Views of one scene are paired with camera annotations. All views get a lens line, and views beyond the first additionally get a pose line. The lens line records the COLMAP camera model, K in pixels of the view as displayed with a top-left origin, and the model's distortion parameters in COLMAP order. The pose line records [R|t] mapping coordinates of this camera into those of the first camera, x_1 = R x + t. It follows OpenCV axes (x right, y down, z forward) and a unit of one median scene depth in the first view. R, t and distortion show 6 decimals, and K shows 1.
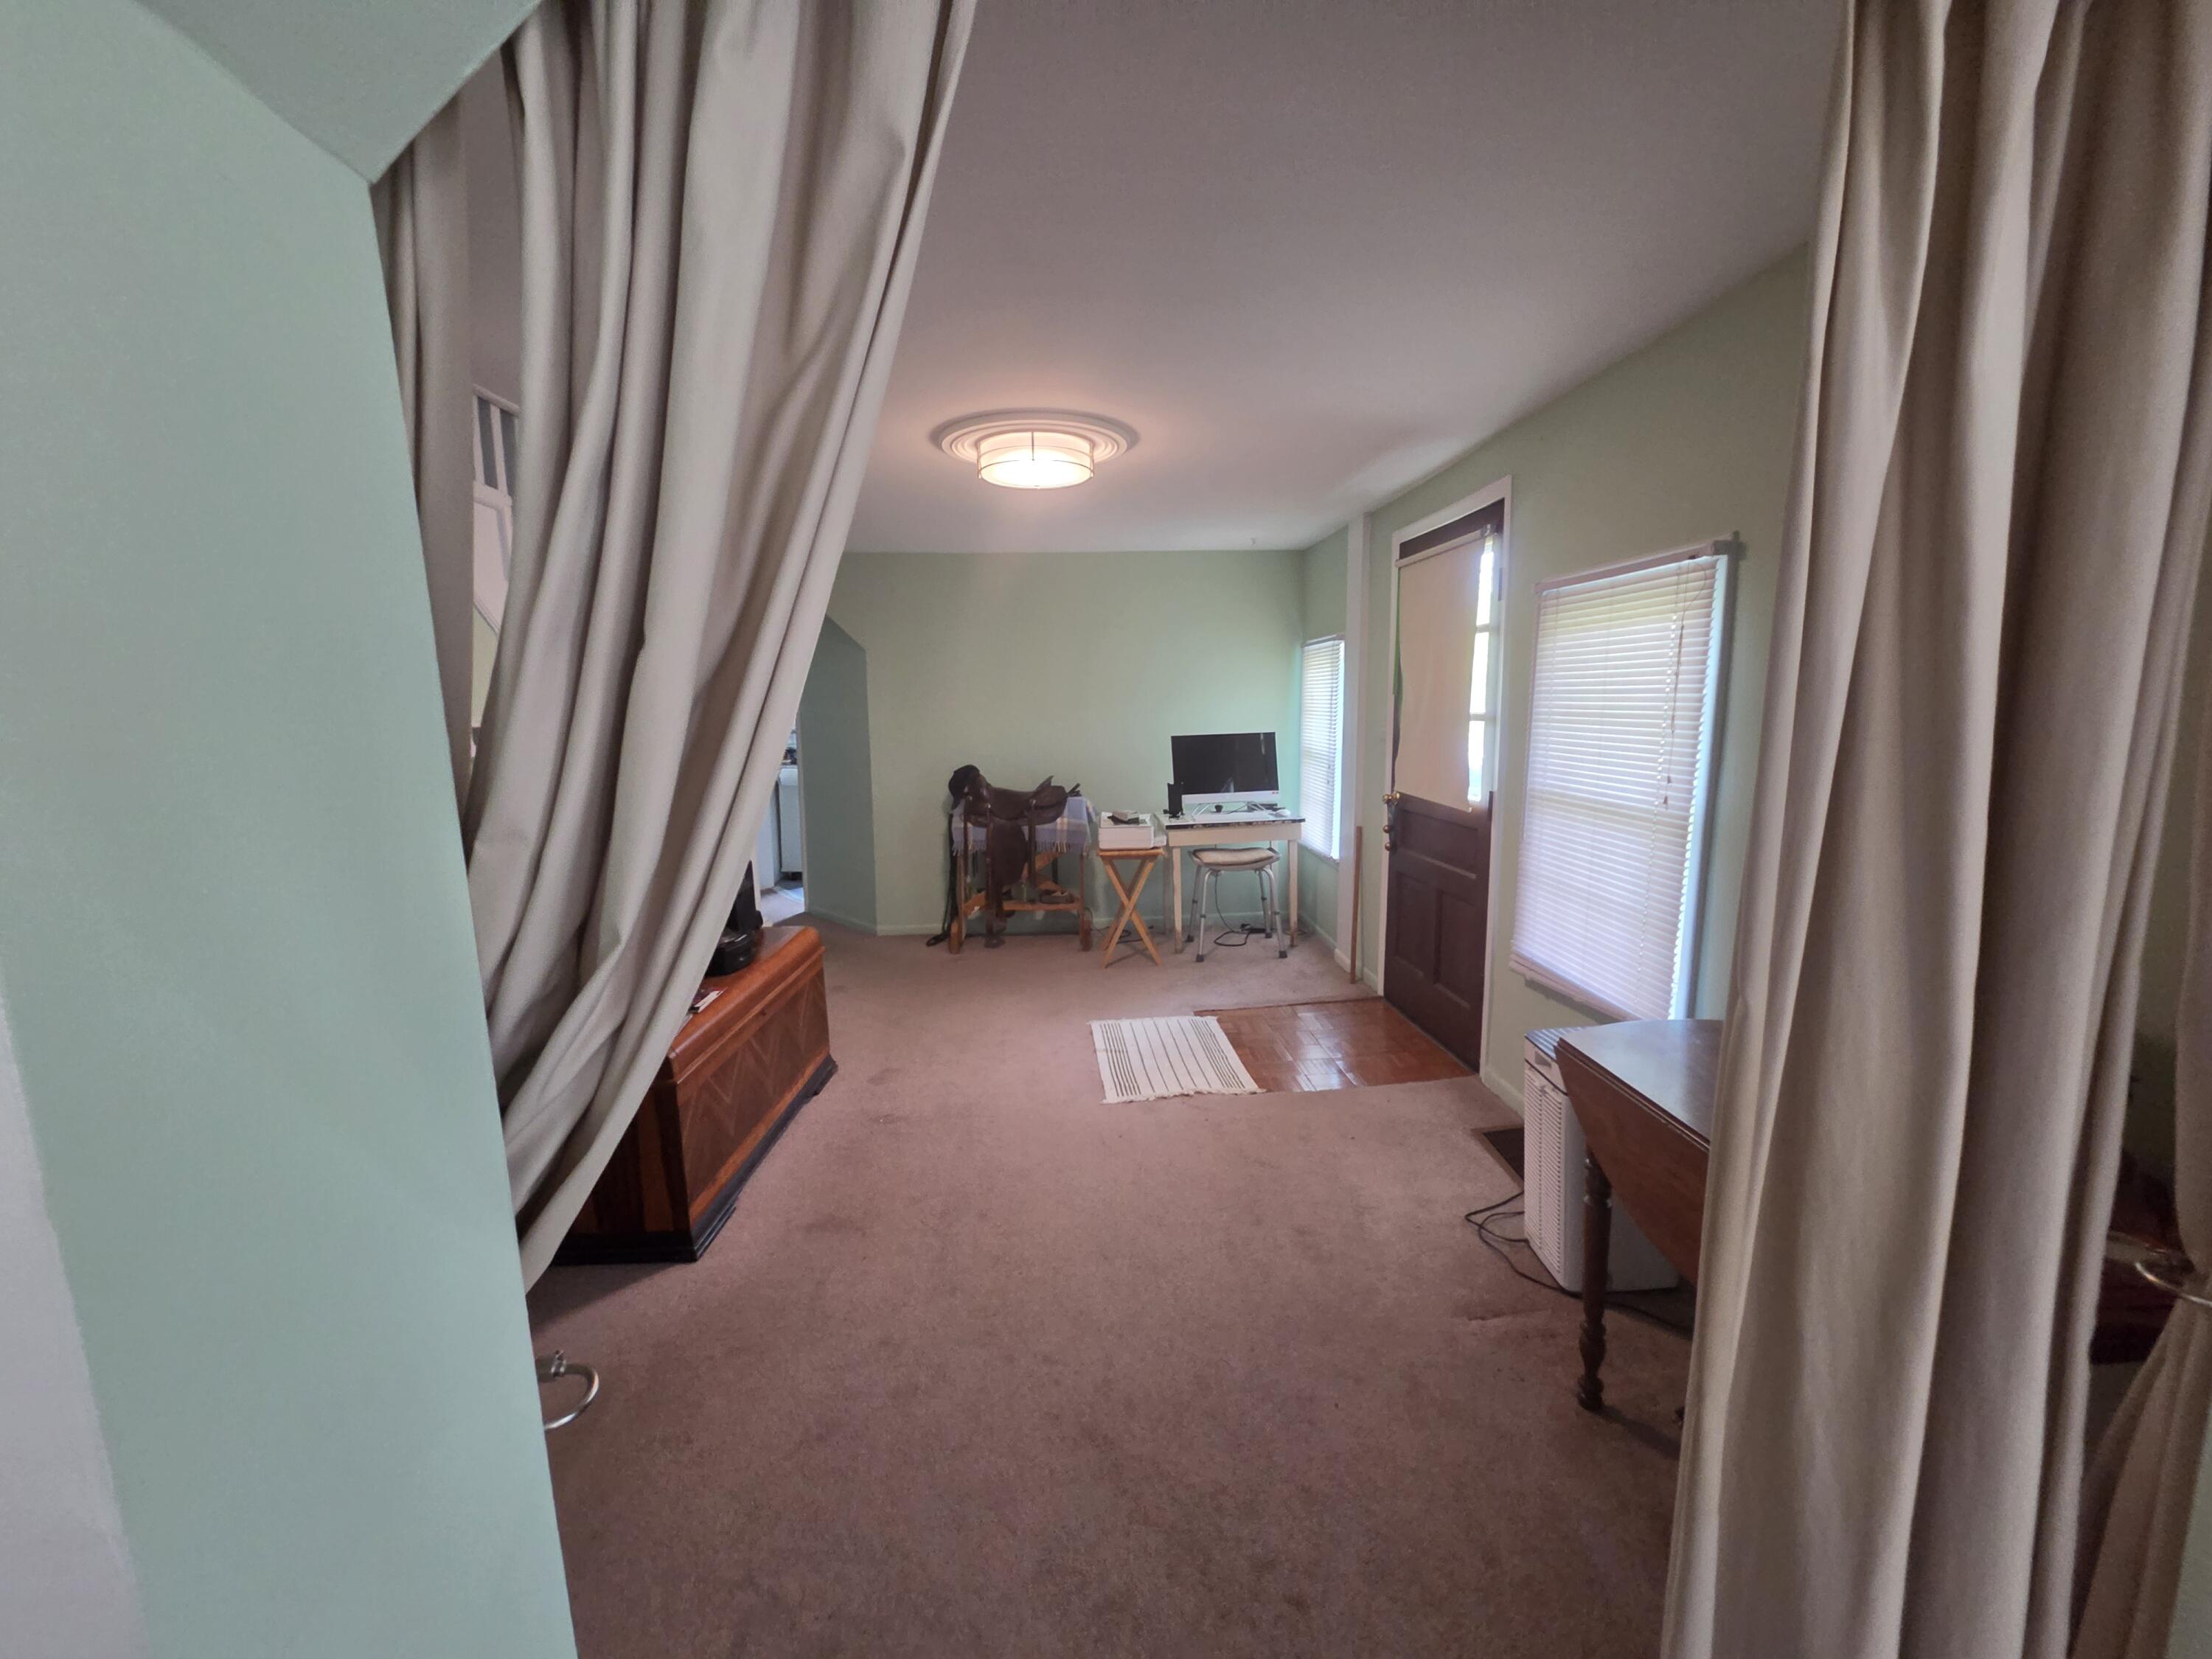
lens RADIAL K [[904.8, 0, 1122.9], [0, 904.8, 832.3], [0, 0, 1]] dist [-0.000842, -0.001530]
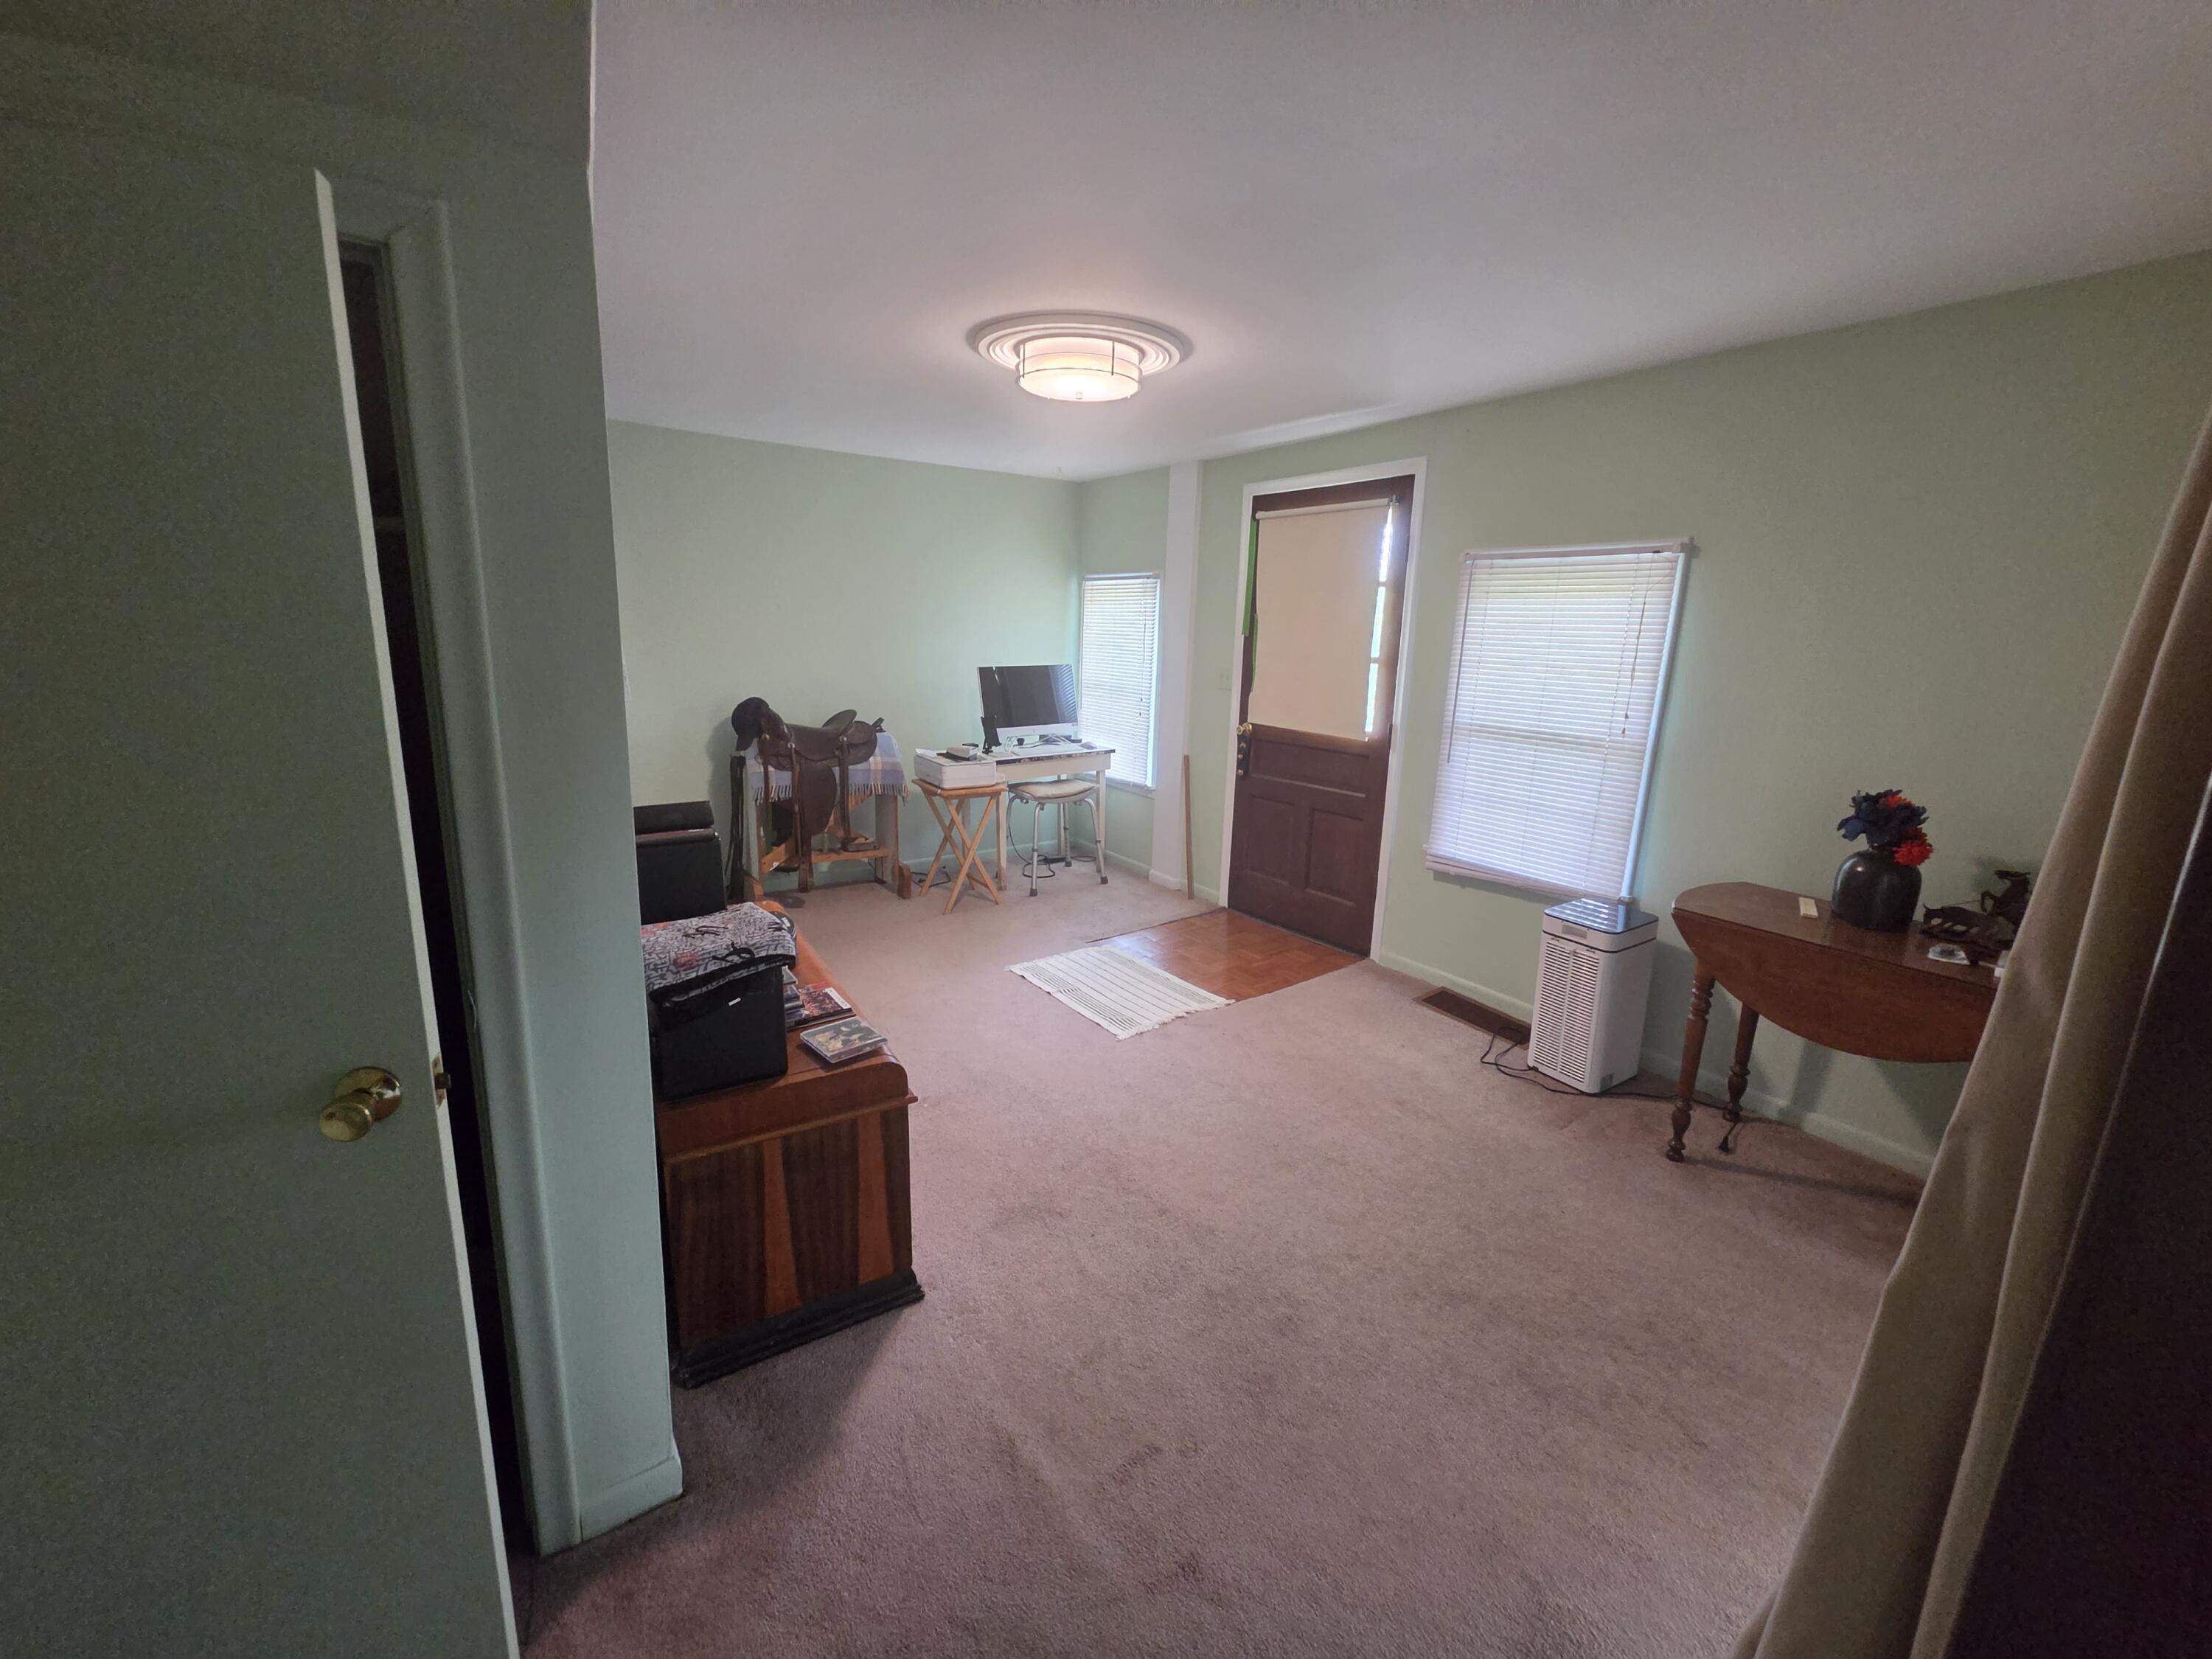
lens RADIAL K [[904.8, 0, 1121.5], [0, 904.8, 832.3], [0, 0, 1]] dist [-0.000842, -0.001530]
pose [[0.854676, -0.075315, 0.513669, -0.347518], [0.033719, 0.995385, 0.089841, -0.014309], [-0.518065, -0.059465, 0.853272, 0.099980]]
